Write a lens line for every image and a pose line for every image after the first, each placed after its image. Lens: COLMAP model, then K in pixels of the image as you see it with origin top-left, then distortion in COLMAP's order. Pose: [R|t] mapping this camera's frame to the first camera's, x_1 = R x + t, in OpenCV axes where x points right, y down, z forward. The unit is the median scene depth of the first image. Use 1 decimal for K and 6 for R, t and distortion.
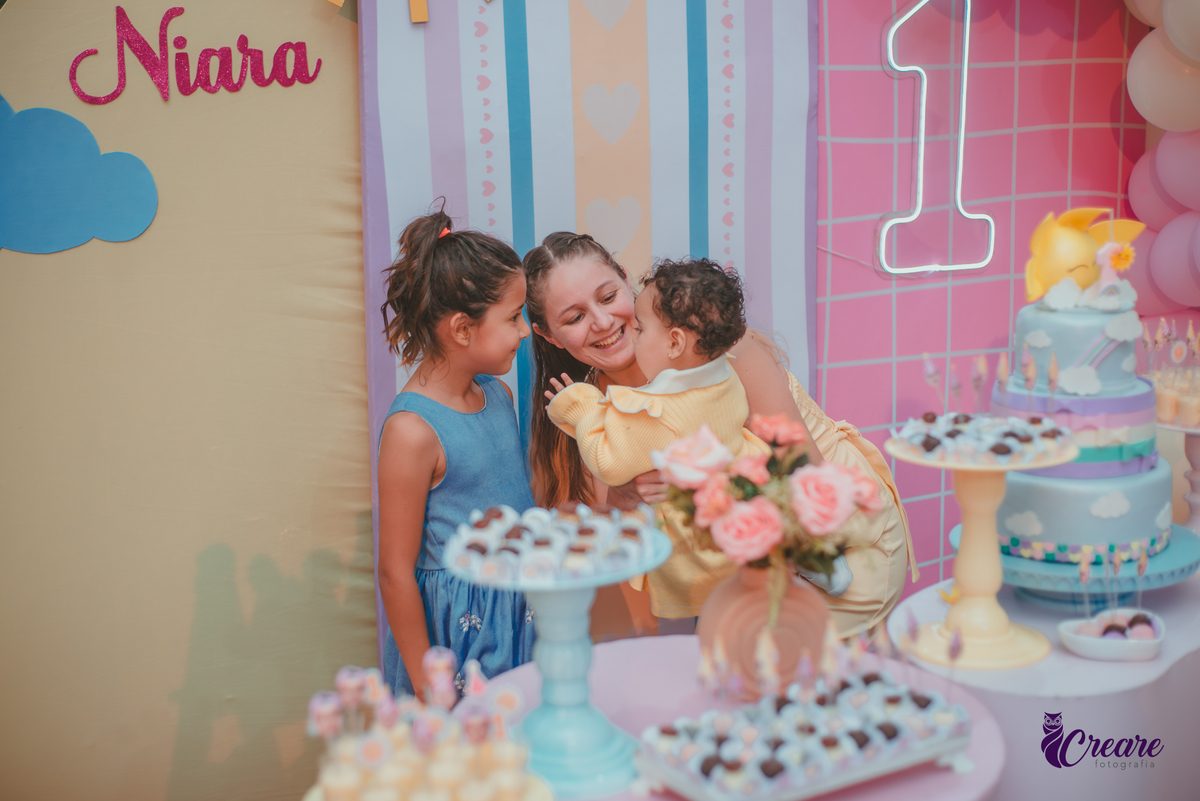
lens RADIAL K [[1748.1, 0, 600.0], [0, 1748.1, 400.5], [0, 0, 1]] dist [-0.089415, 0.019801]
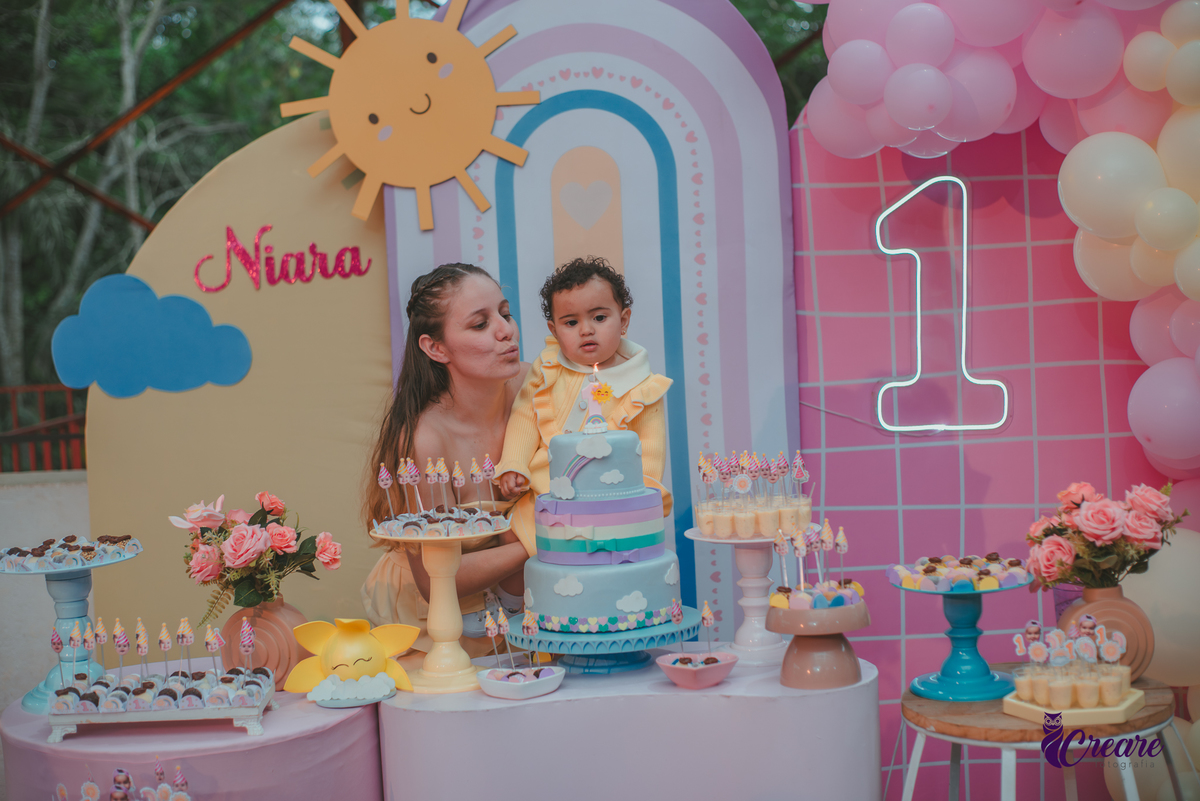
lens RADIAL K [[1679.6, 0, 600.0], [0, 1679.6, 400.5], [0, 0, 1]] dist [-0.080562, 0.002789]
pose [[0.856157, 0.014773, -0.516505, 0.692491], [-0.073035, 0.993016, -0.092660, 0.027582], [0.511529, 0.117054, 0.851256, -0.035022]]
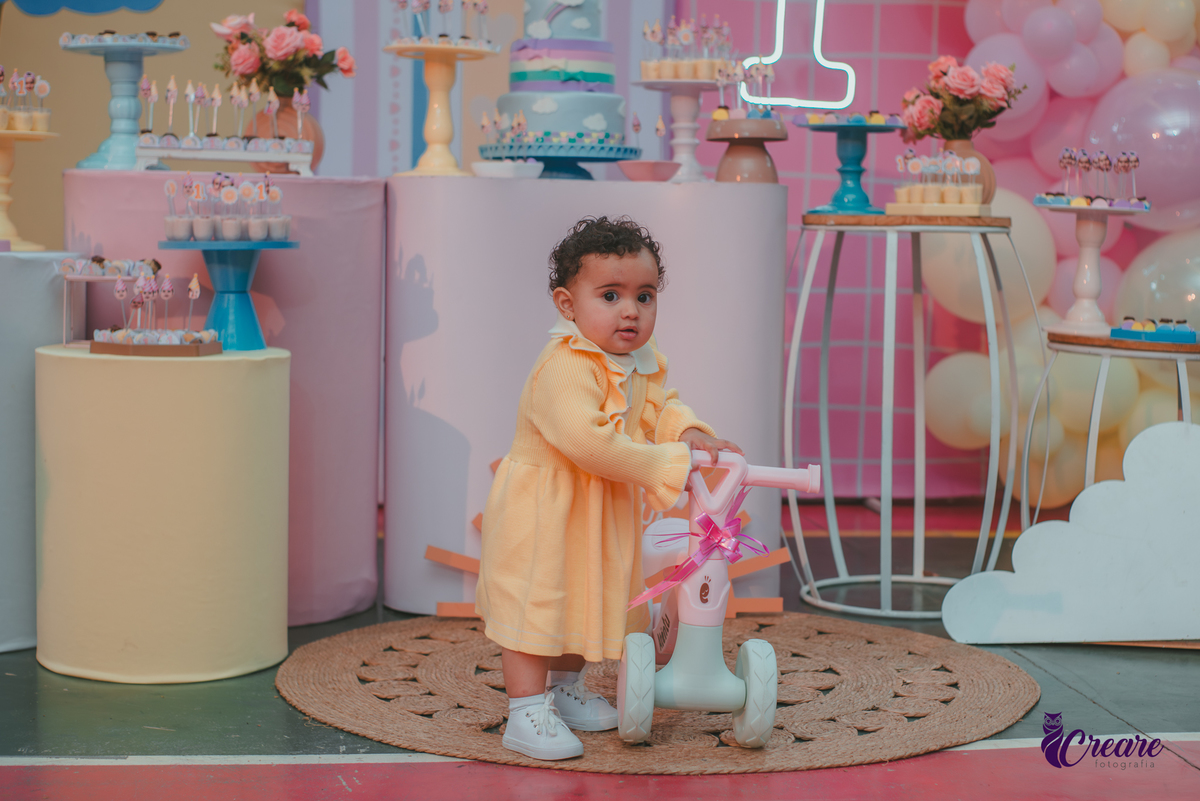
lens RADIAL K [[2007.3, 0, 663.3], [0, 2007.3, 439.4], [0, 0, 1]] dist [-0.083748, -0.017149]
pose [[0.942976, 0.079871, -0.323136, 0.731169], [-0.109666, 0.991131, -0.075047, 0.351509], [0.314276, 0.106205, 0.943372, -0.458228]]
